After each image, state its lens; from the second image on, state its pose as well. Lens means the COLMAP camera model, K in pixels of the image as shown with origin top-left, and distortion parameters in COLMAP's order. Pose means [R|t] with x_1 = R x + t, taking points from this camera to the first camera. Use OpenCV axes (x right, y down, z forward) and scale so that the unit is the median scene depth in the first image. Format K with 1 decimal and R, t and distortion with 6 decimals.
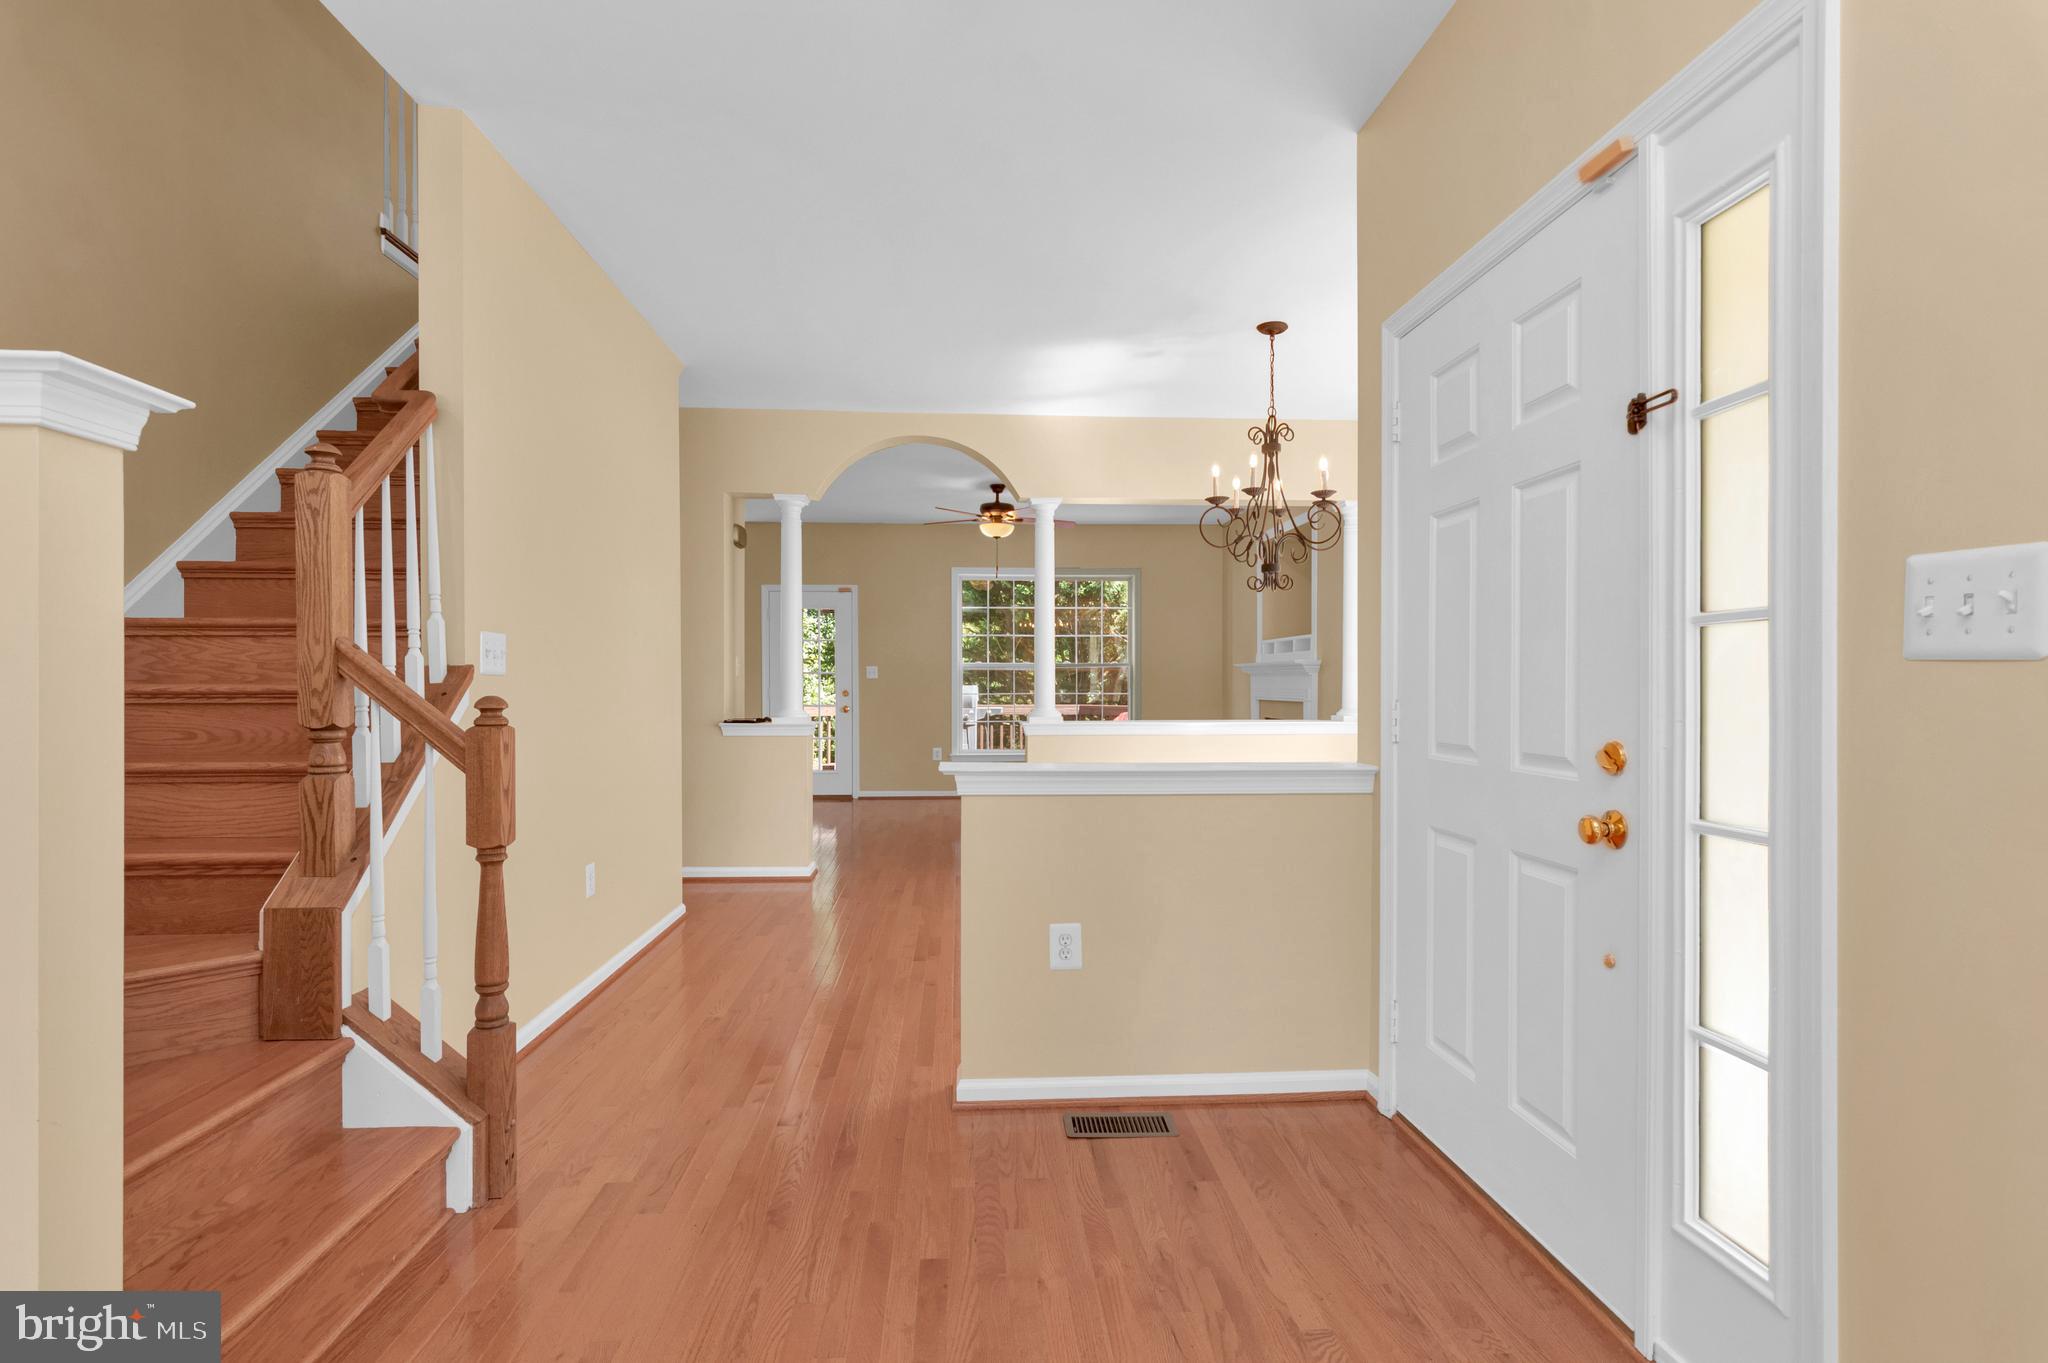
lens RADIAL K [[987.1, 0, 1028.5], [0, 987.1, 689.0], [0, 0, 1]] dist [-0.000040, 0.002025]
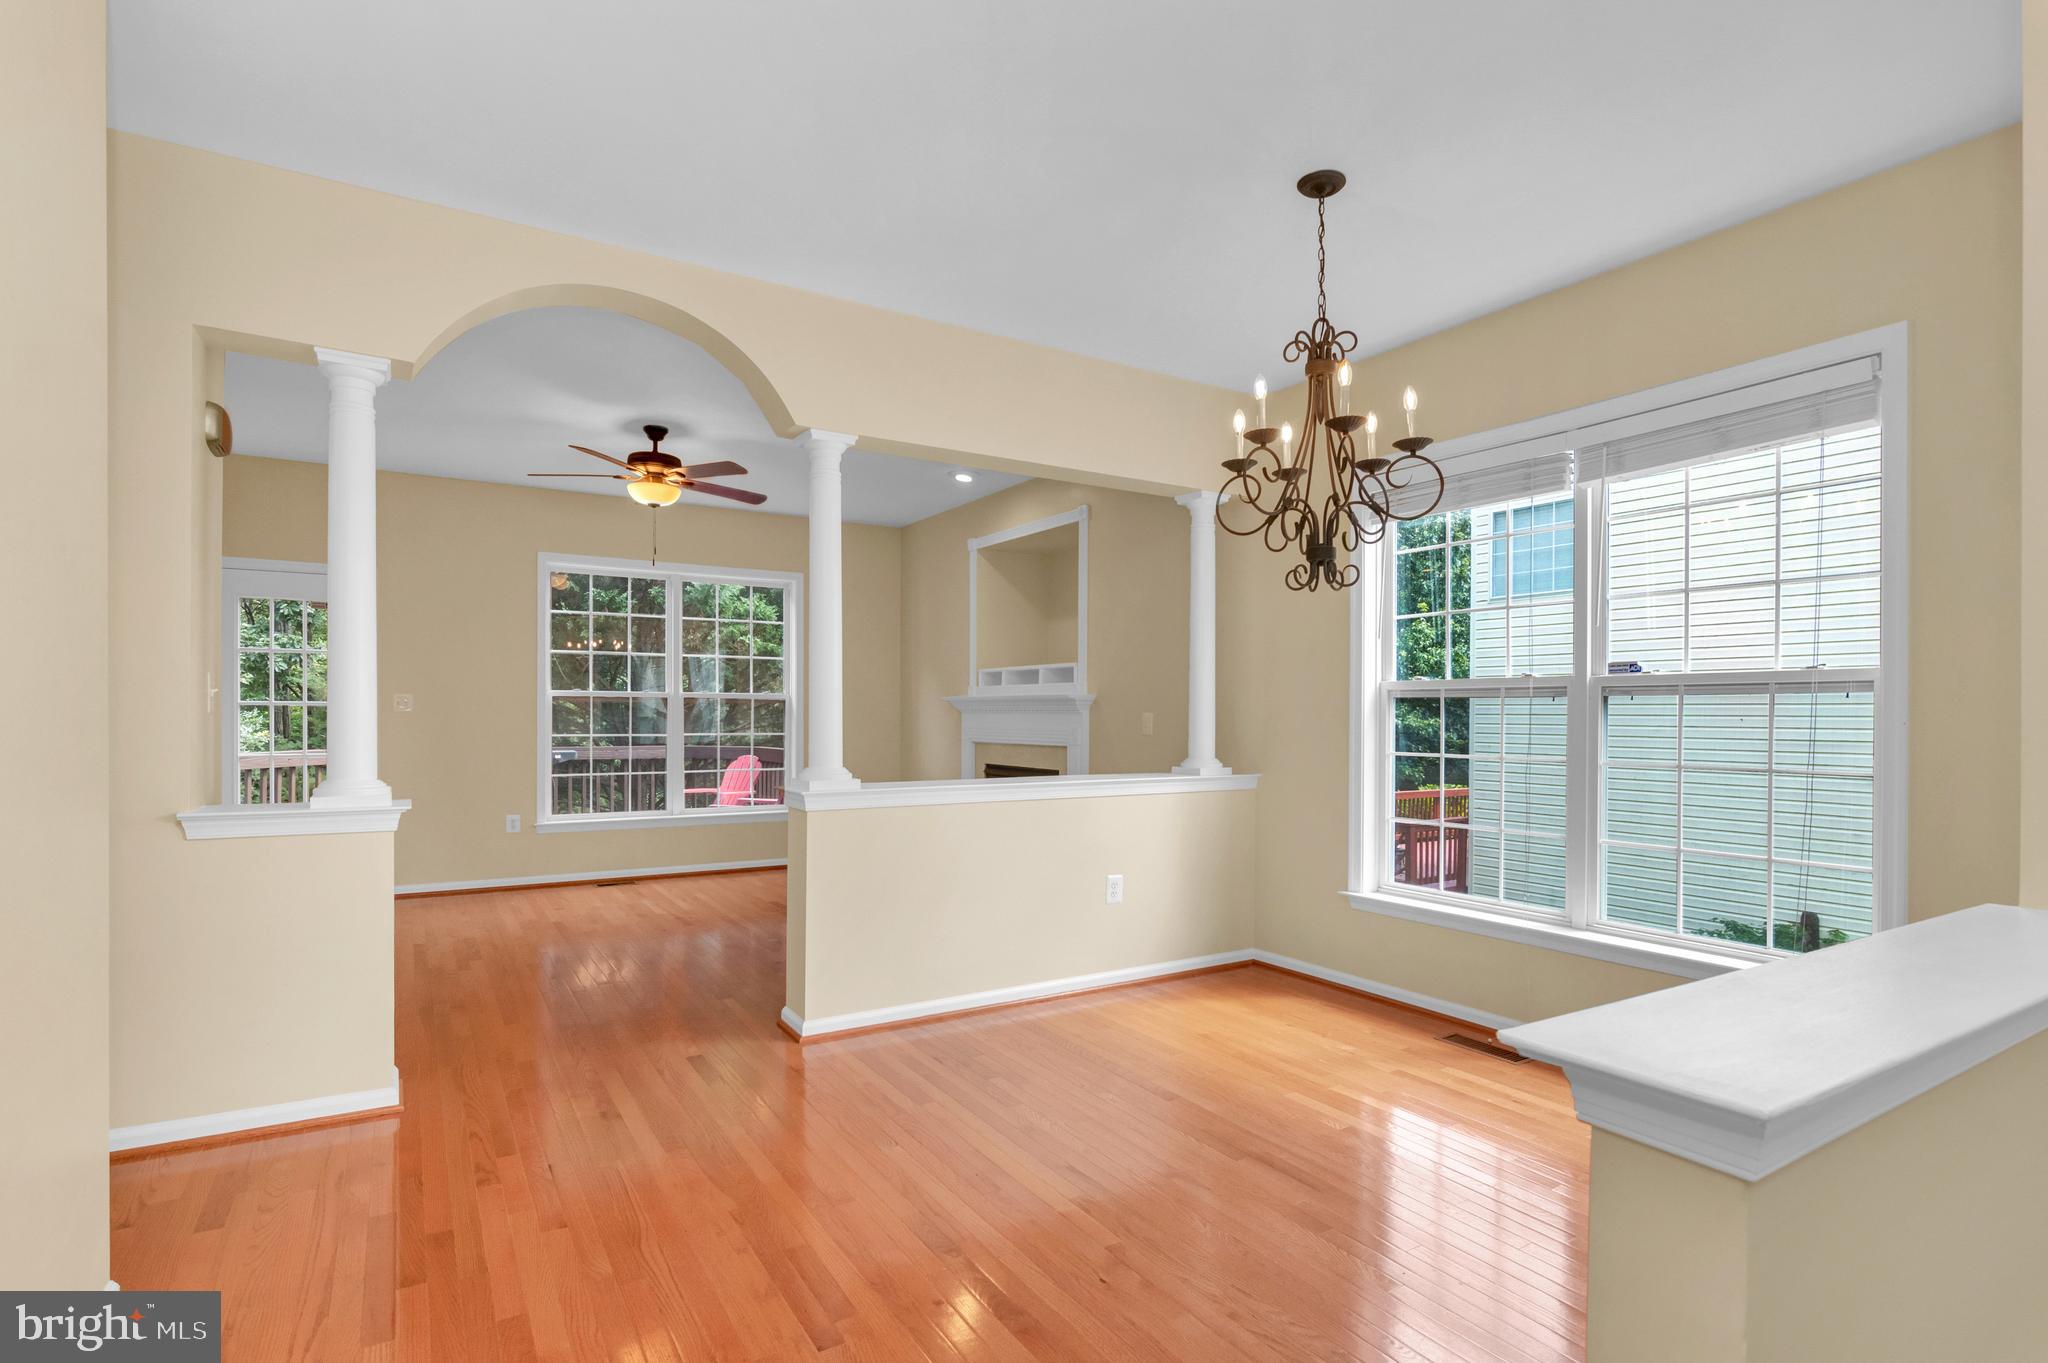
lens RADIAL K [[990.9, 0, 986.7], [0, 990.9, 724.8], [0, 0, 1]] dist [-0.006124, -0.001410]
pose [[0.886195, 0.000650, 0.463311, -0.419390], [-0.001481, 0.999998, 0.001429, -0.013667], [-0.463309, -0.001952, 0.886194, 0.858334]]
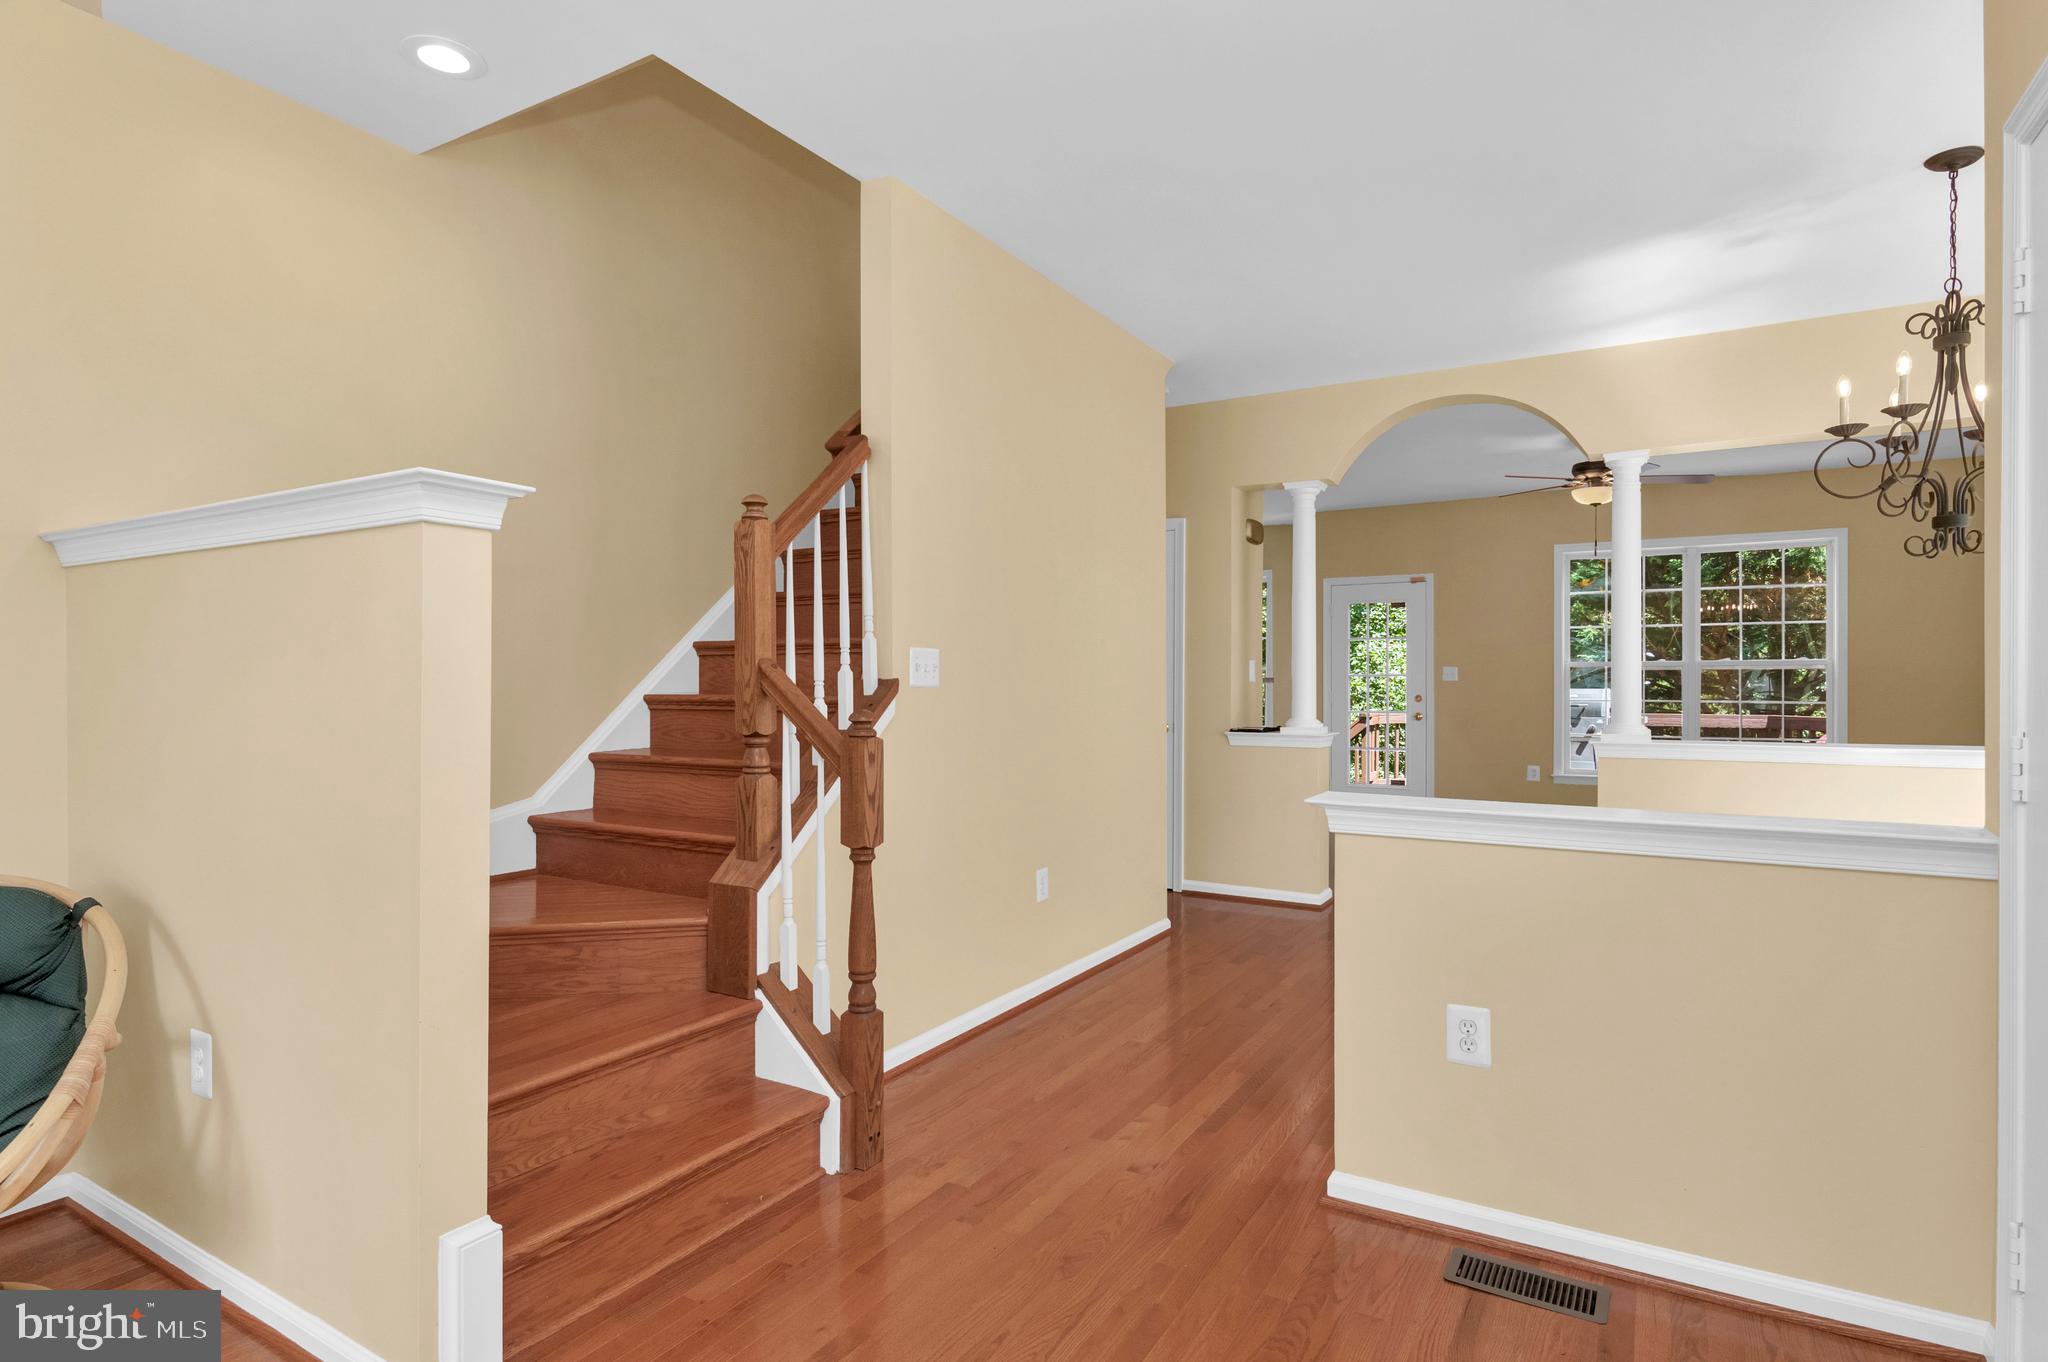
lens RADIAL K [[1070.7, 0, 1037.3], [0, 1070.7, 683.5], [0, 0, 1]] dist [-0.001574, 0.000072]
pose [[0.827848, 0.000882, -0.560951, 0.232062], [-0.003297, 0.999989, -0.003293, -0.015323], [0.560942, 0.004576, 0.827842, 0.101797]]
